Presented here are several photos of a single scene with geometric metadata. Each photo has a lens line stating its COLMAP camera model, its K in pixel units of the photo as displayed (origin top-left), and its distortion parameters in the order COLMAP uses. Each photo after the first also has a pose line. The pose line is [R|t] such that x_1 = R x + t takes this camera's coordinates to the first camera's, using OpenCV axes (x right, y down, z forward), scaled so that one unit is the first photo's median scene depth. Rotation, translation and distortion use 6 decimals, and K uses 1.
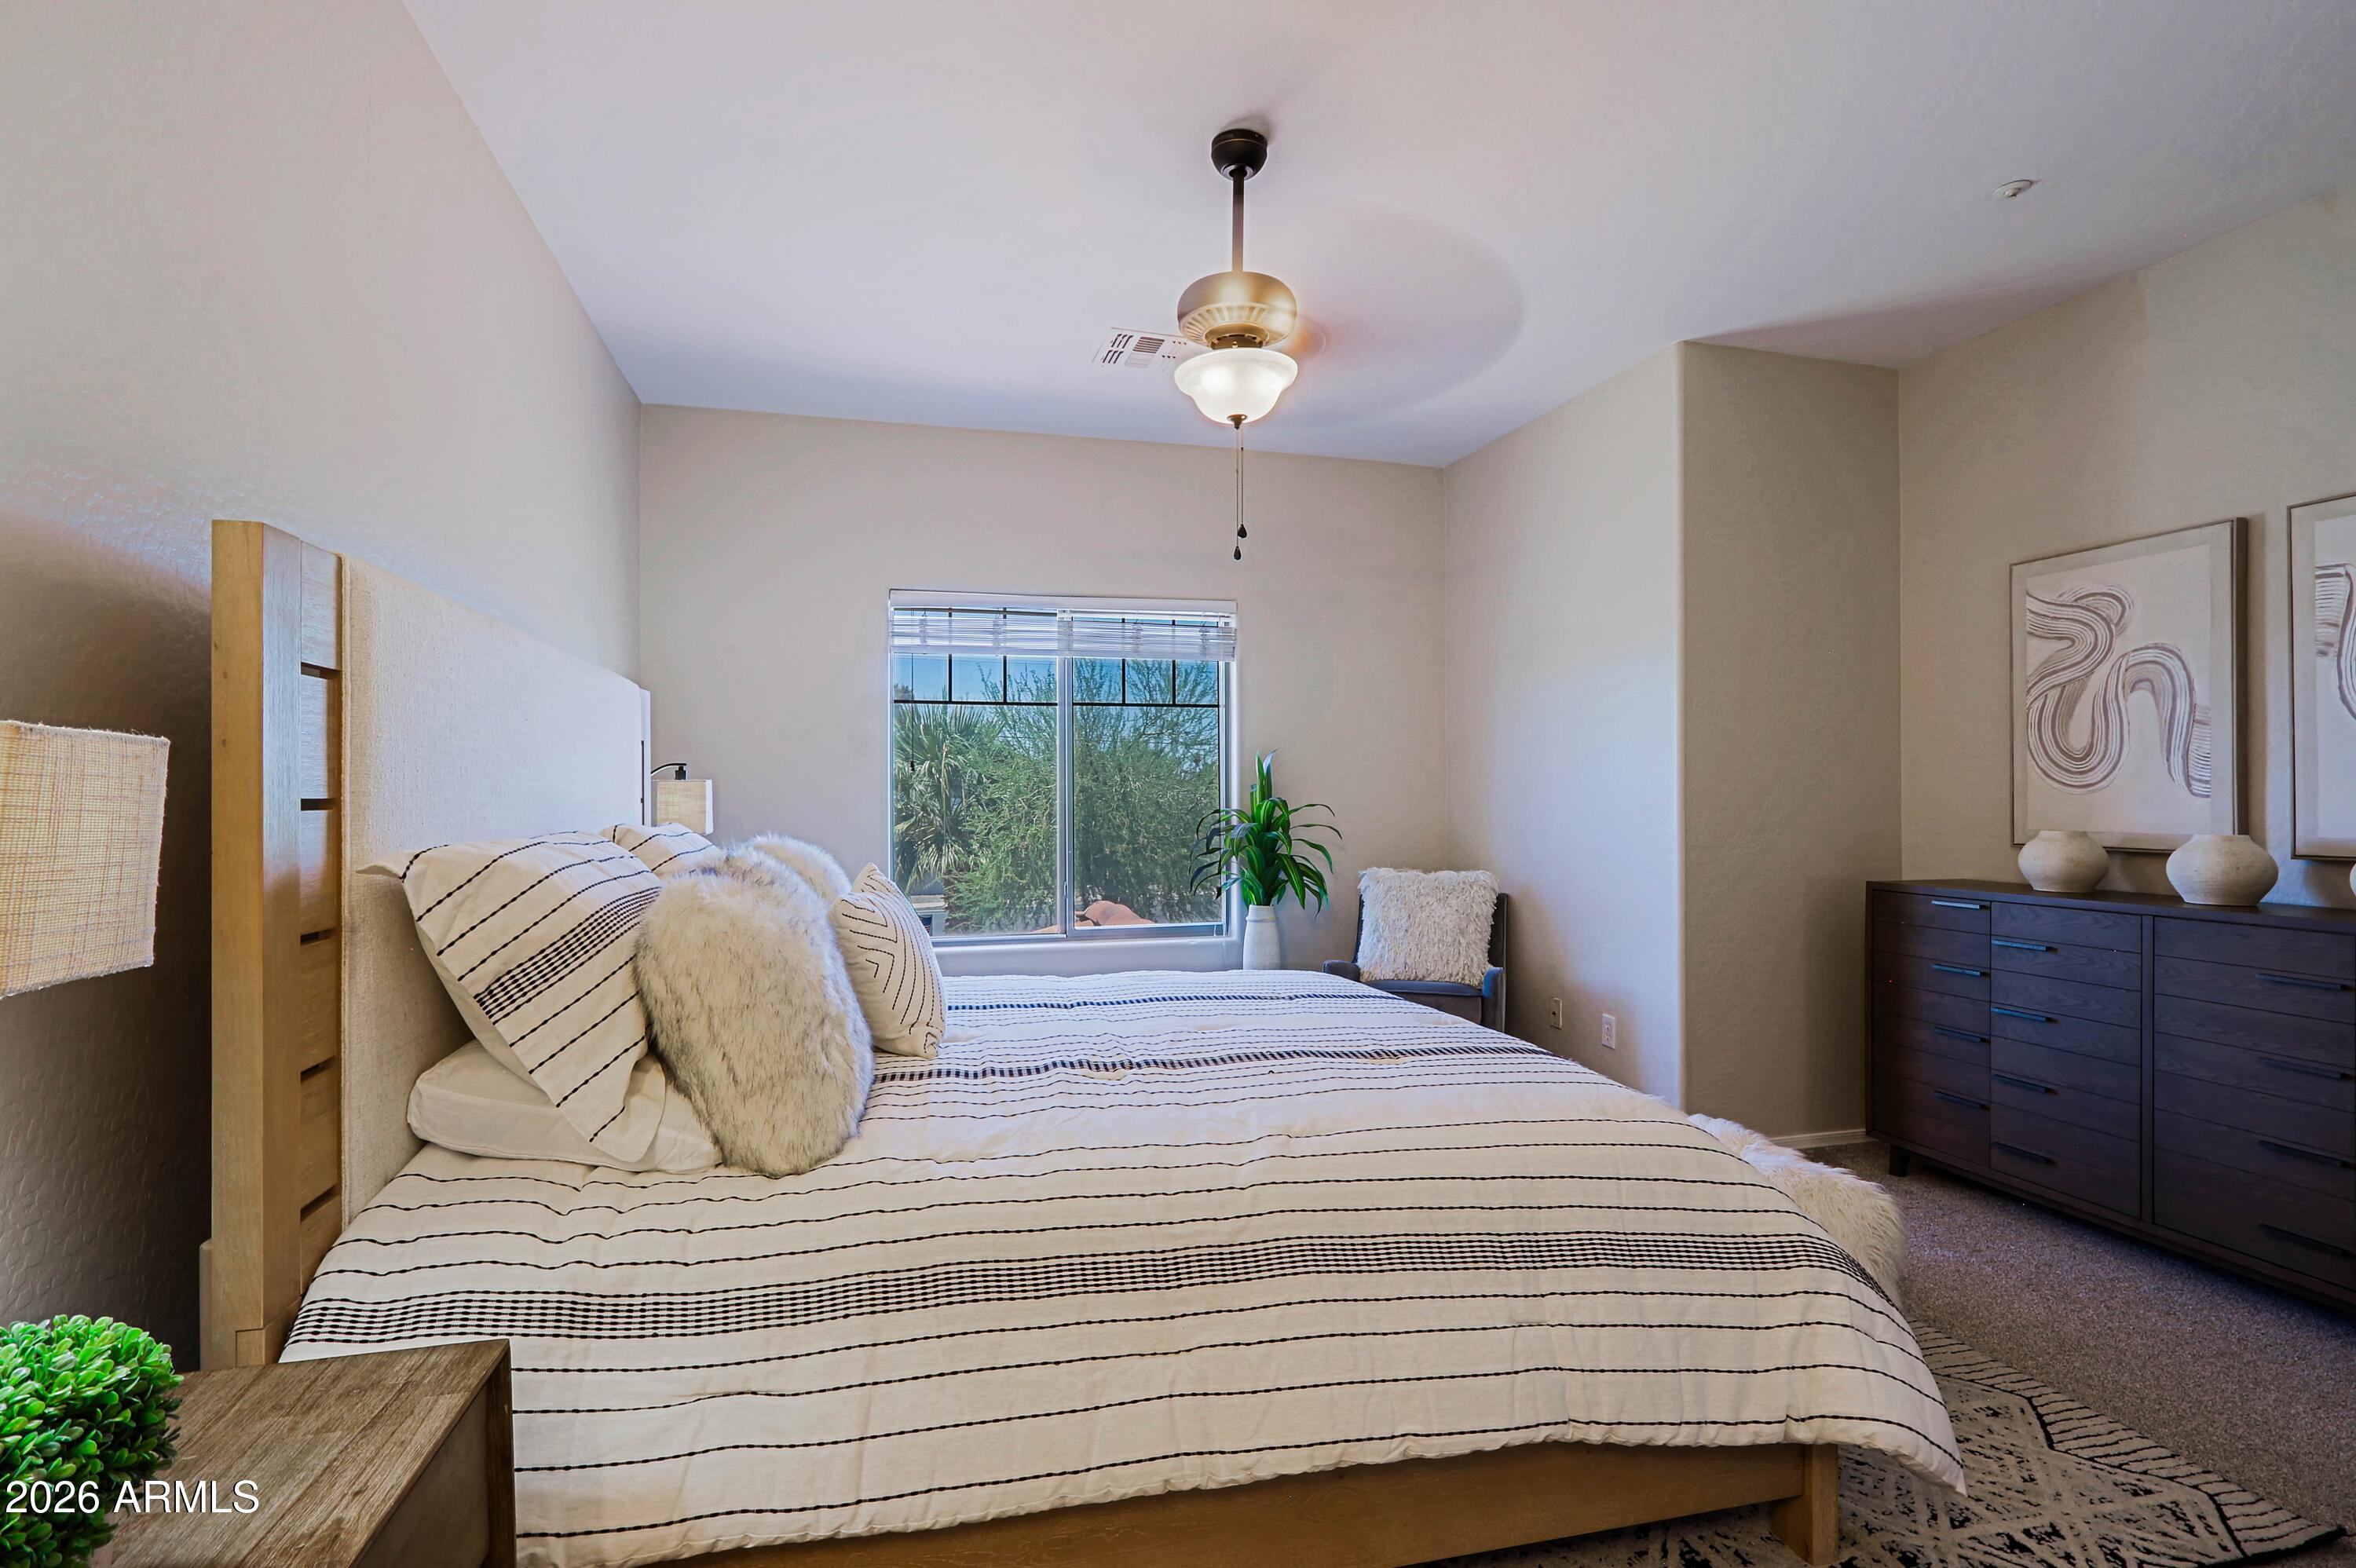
lens RADIAL K [[1119.2, 0, 1126.6], [0, 1119.2, 782.9], [0, 0, 1]] dist [0.001028, -0.000175]
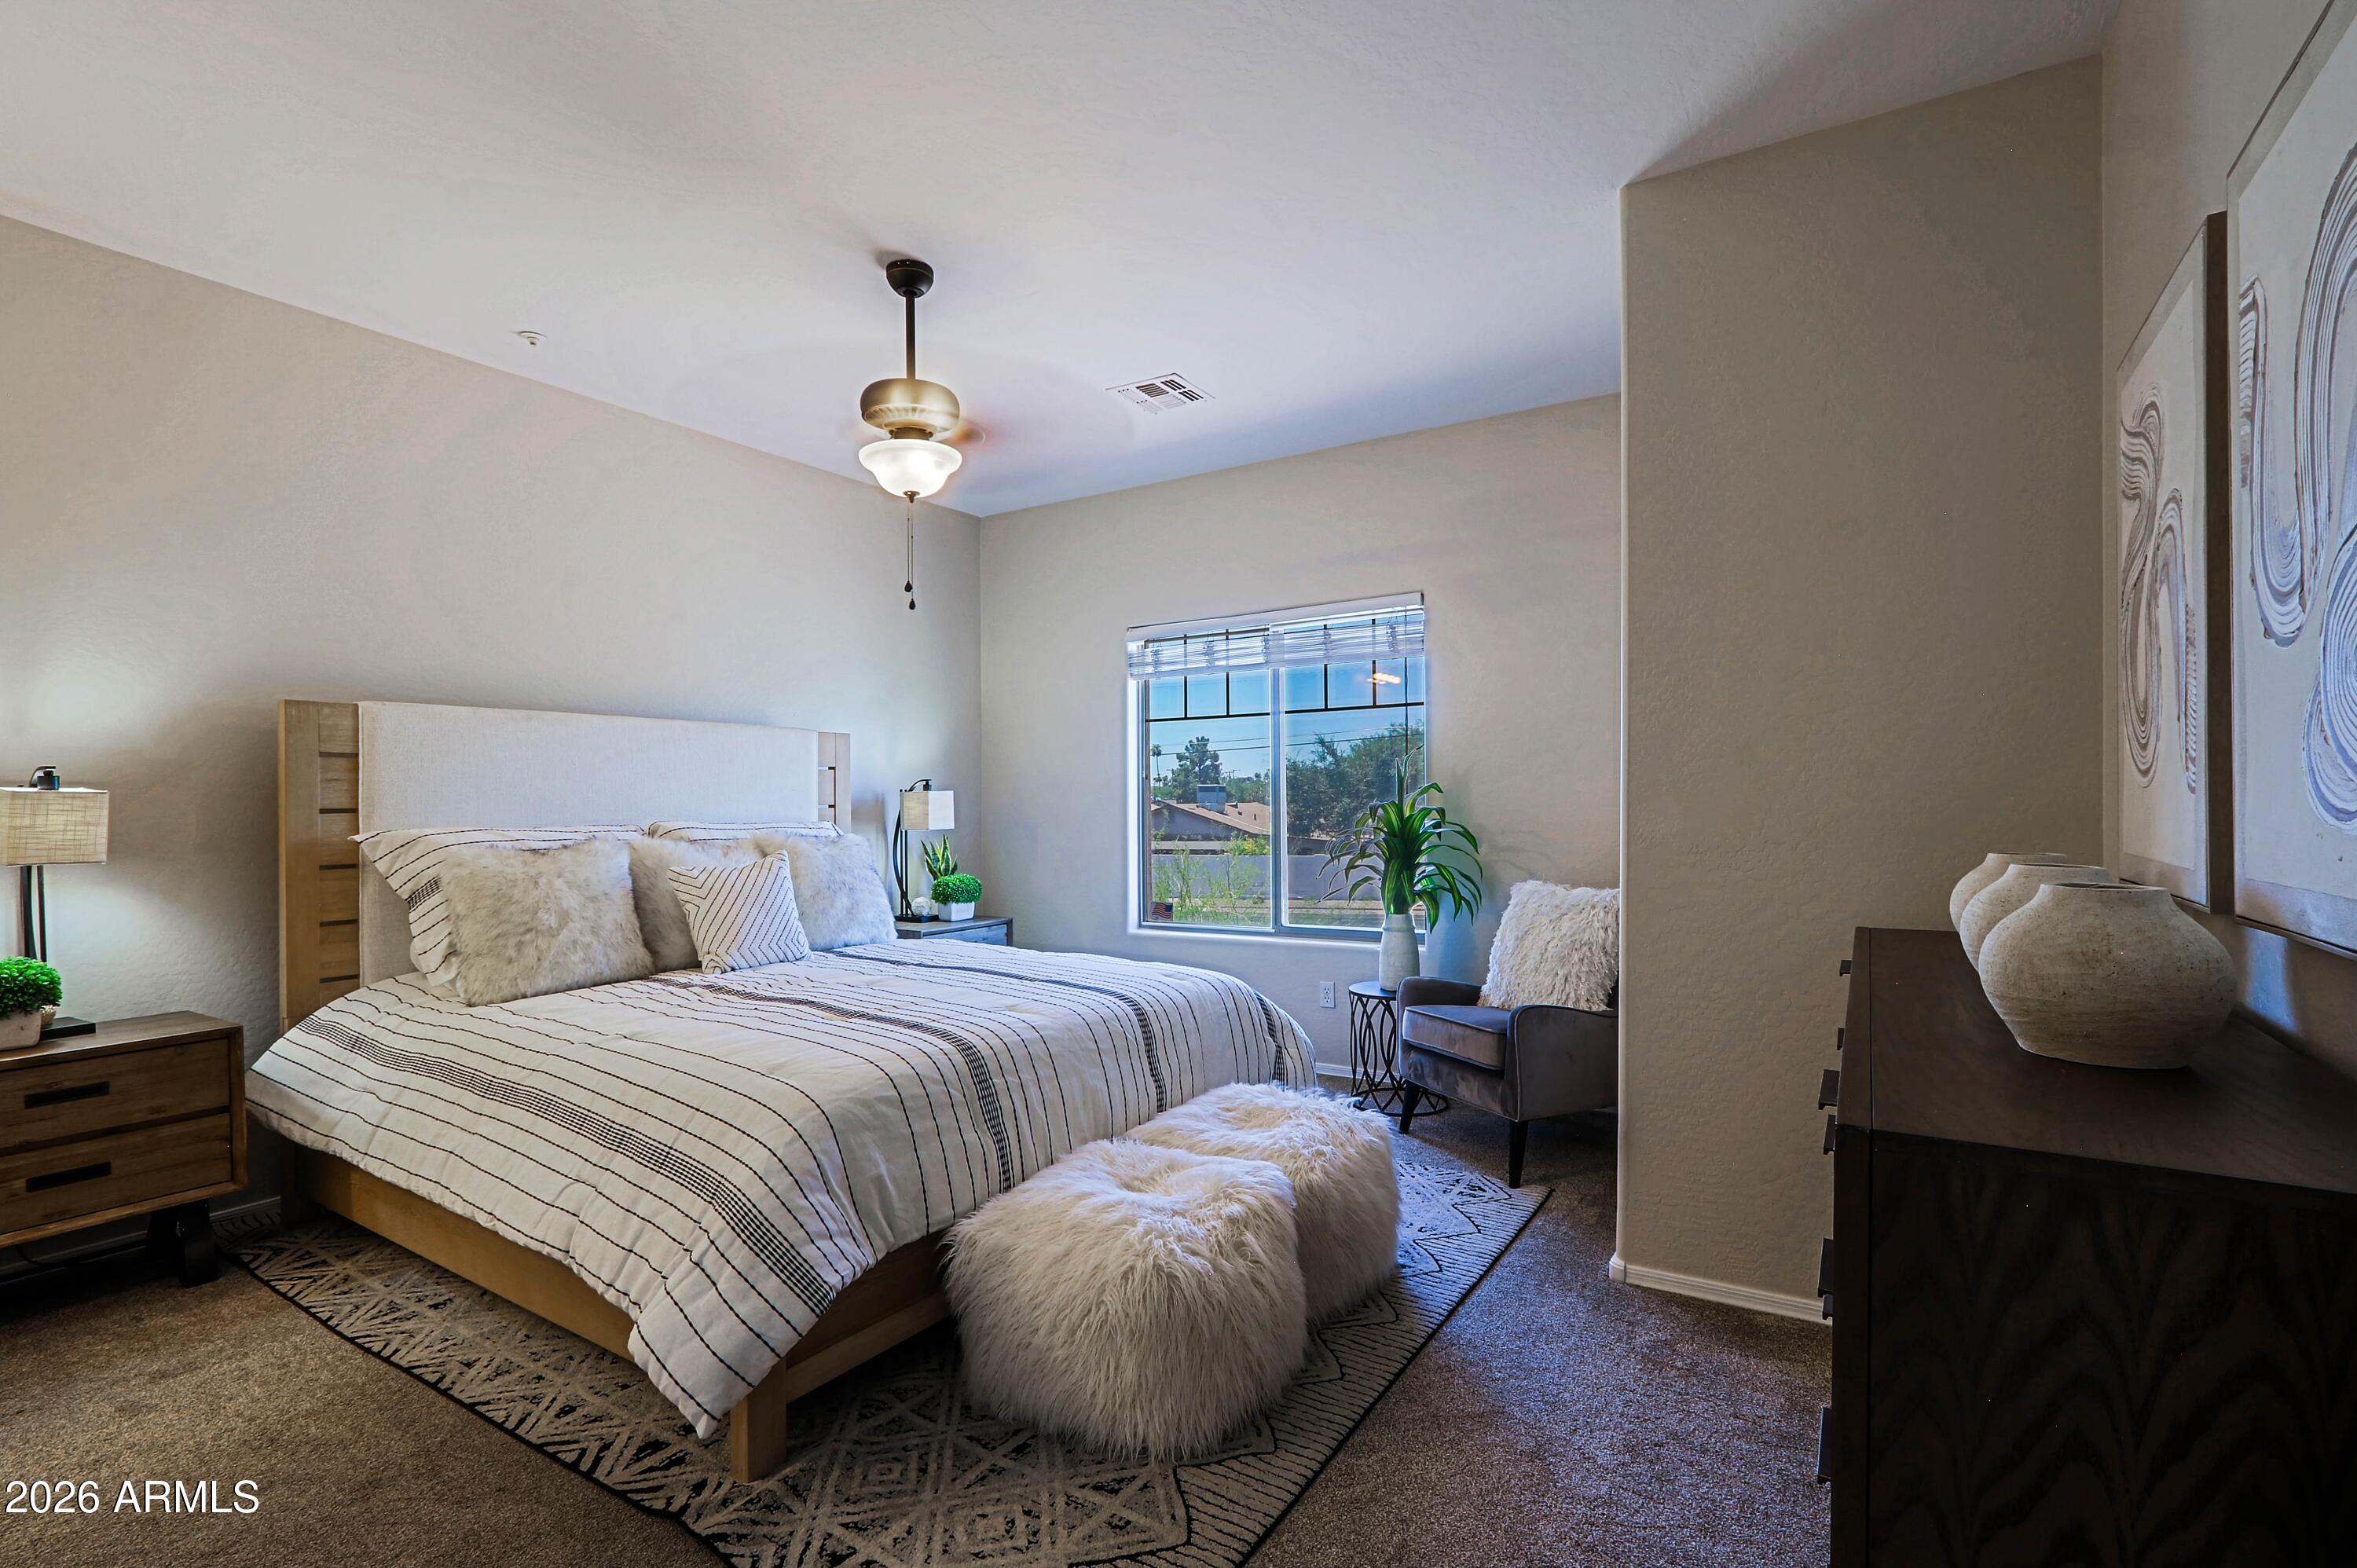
lens RADIAL K [[1119.7, 0, 1127.1], [0, 1119.7, 782.9], [0, 0, 1]] dist [0.001028, -0.000175]
pose [[0.664913, -0.015494, -0.746760, 0.987945], [0.013141, 0.999873, -0.009046, 0.003282], [0.746806, -0.003798, 0.665032, 0.306557]]
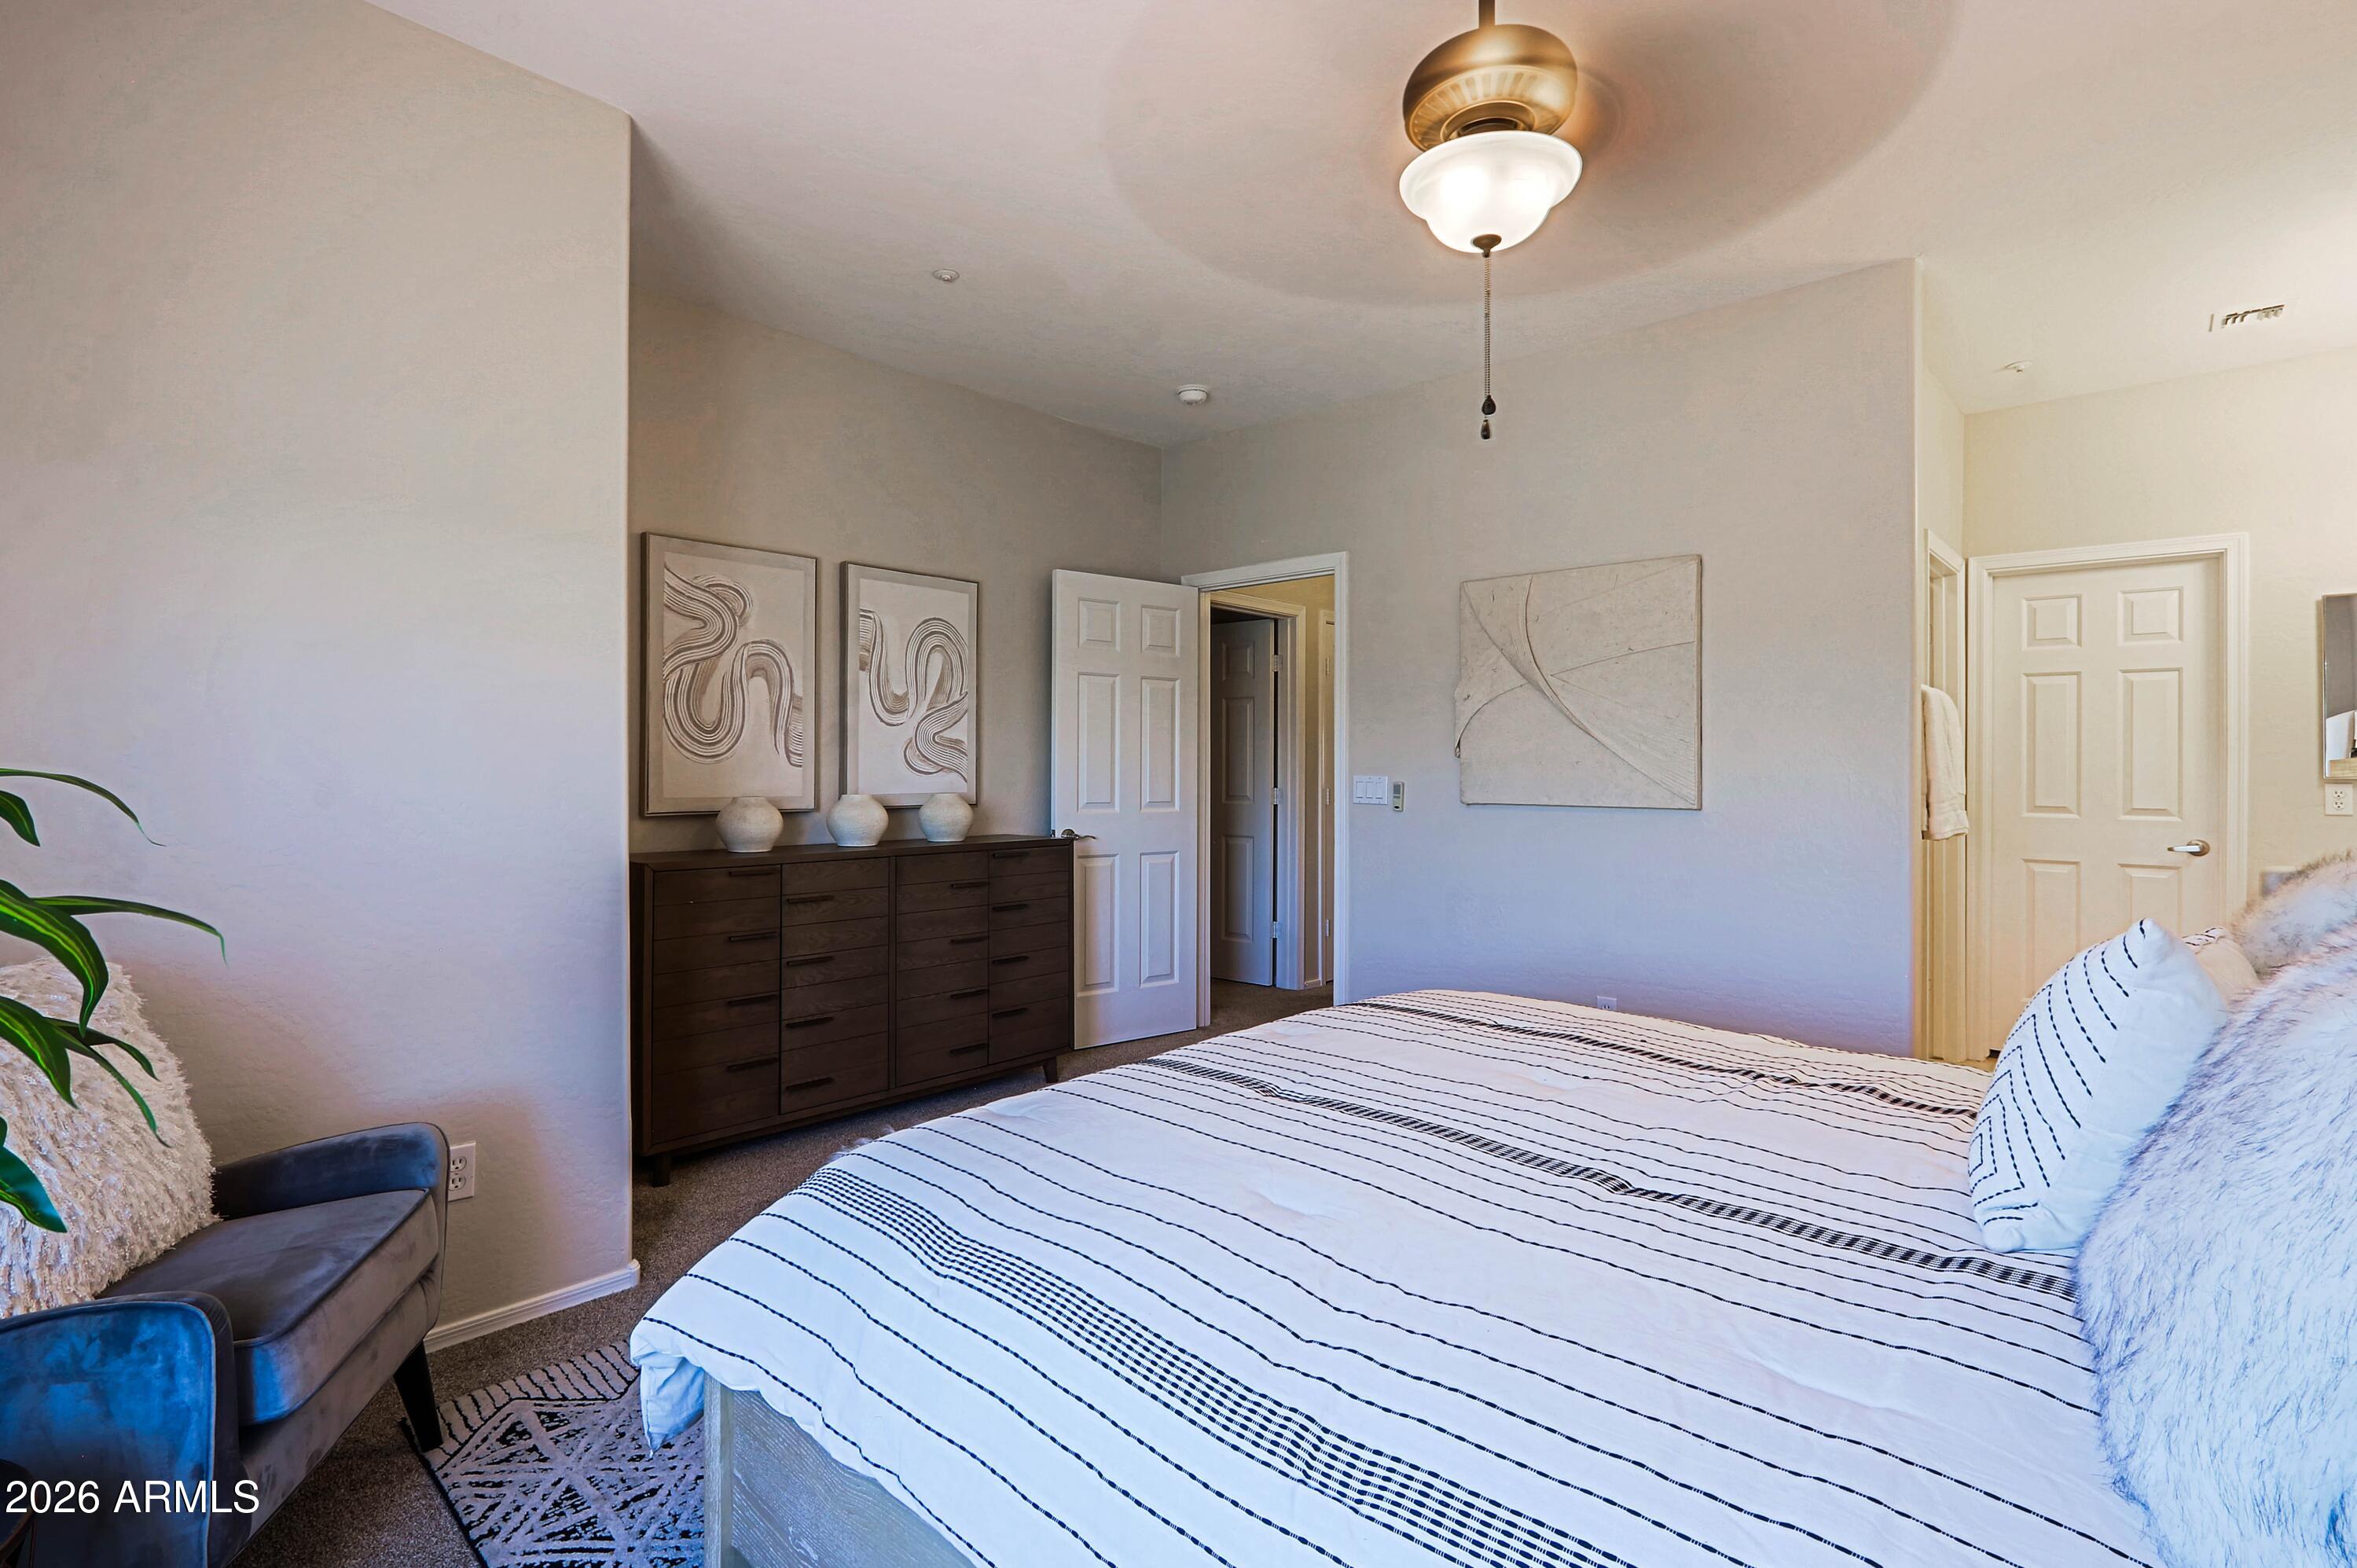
lens RADIAL K [[1119.8, 0, 1127.1], [0, 1119.8, 782.9], [0, 0, 1]] dist [0.001028, -0.000175]
pose [[-0.547344, -0.009965, 0.836849, -0.305044], [-0.009141, 0.999941, 0.005929, 0.018885], [-0.836858, -0.004404, -0.547402, 1.330385]]
